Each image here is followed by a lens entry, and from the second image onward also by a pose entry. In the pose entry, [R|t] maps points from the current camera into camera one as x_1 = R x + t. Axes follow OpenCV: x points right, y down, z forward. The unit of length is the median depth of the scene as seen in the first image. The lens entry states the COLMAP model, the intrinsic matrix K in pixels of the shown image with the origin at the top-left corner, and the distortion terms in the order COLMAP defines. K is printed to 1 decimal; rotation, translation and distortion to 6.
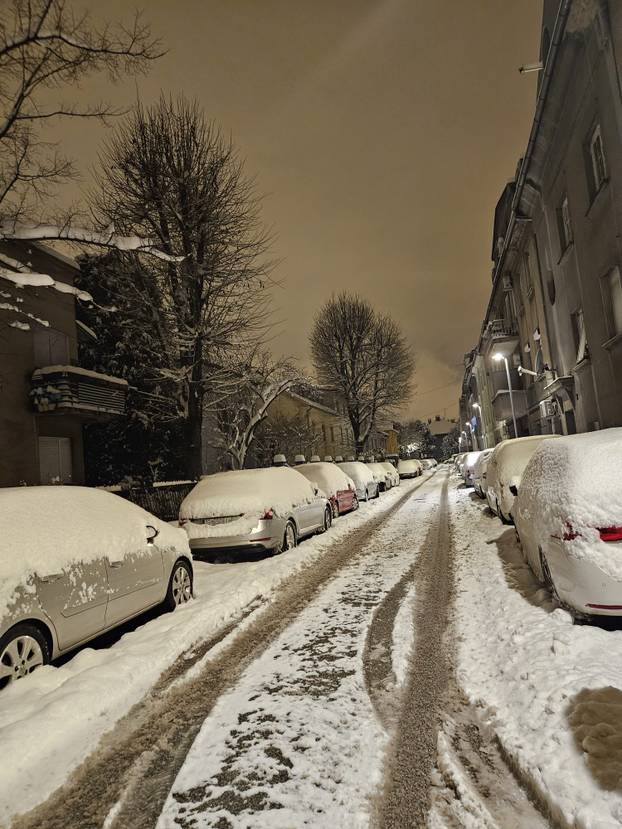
lens RADIAL K [[537.5, 0, 311.0], [0, 537.5, 414.5], [0, 0, 1]] dist [0.040167, -0.036909]
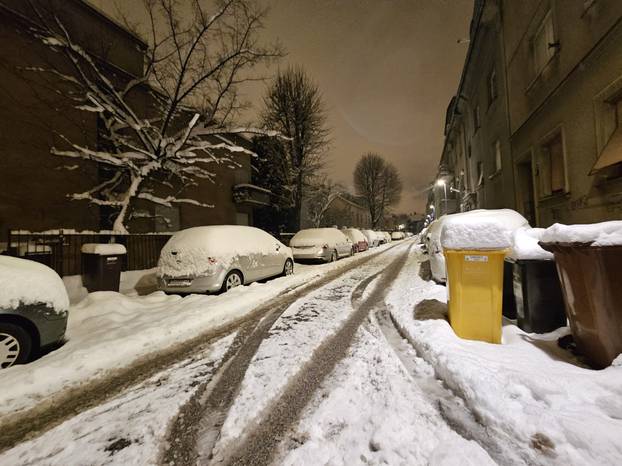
lens RADIAL K [[259.7, 0, 311.0], [0, 259.7, 233.0], [0, 0, 1]] dist [-0.019913, -0.000267]
pose [[0.983891, 0.045628, -0.172847, 0.042494], [-0.030953, 0.995756, 0.086666, 0.020742], [0.176068, -0.079919, 0.981128, -0.111739]]
